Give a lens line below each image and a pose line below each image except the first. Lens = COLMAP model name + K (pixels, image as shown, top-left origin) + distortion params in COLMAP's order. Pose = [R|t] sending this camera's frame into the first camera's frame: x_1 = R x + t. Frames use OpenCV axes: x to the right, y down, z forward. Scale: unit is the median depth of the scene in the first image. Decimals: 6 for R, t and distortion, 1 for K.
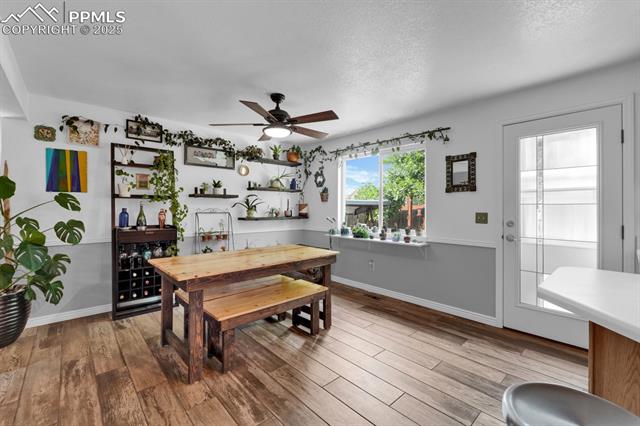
lens RADIAL K [[273.5, 0, 323.5], [0, 273.5, 207.5], [0, 0, 1]] dist [-0.003737, -0.000635]
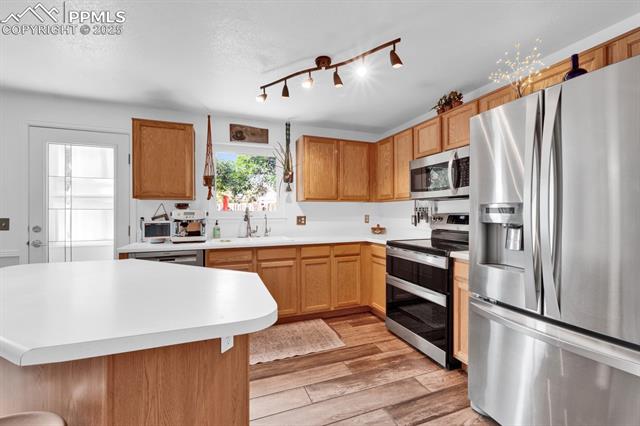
lens RADIAL K [[273.5, 0, 315.0], [0, 273.5, 212.4], [0, 0, 1]] dist [-0.003737, -0.000635]
pose [[0.375297, -0.000210, 0.926905, 0.129799], [0.000140, 1.000000, 0.000170, 0.000585], [-0.926905, 0.000066, 0.375297, -0.228970]]
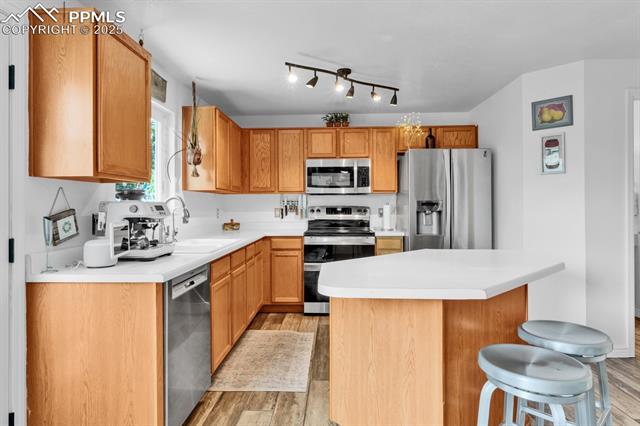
lens RADIAL K [[375.5, 0, 321.6], [0, 375.5, 202.1], [0, 0, 1]] dist [0.006447, 0.000039]
pose [[-0.711173, 0.007875, 0.702973, 0.078359], [0.001883, 0.999955, -0.009297, 0.001556], [-0.703015, -0.005288, -0.711156, 0.720408]]
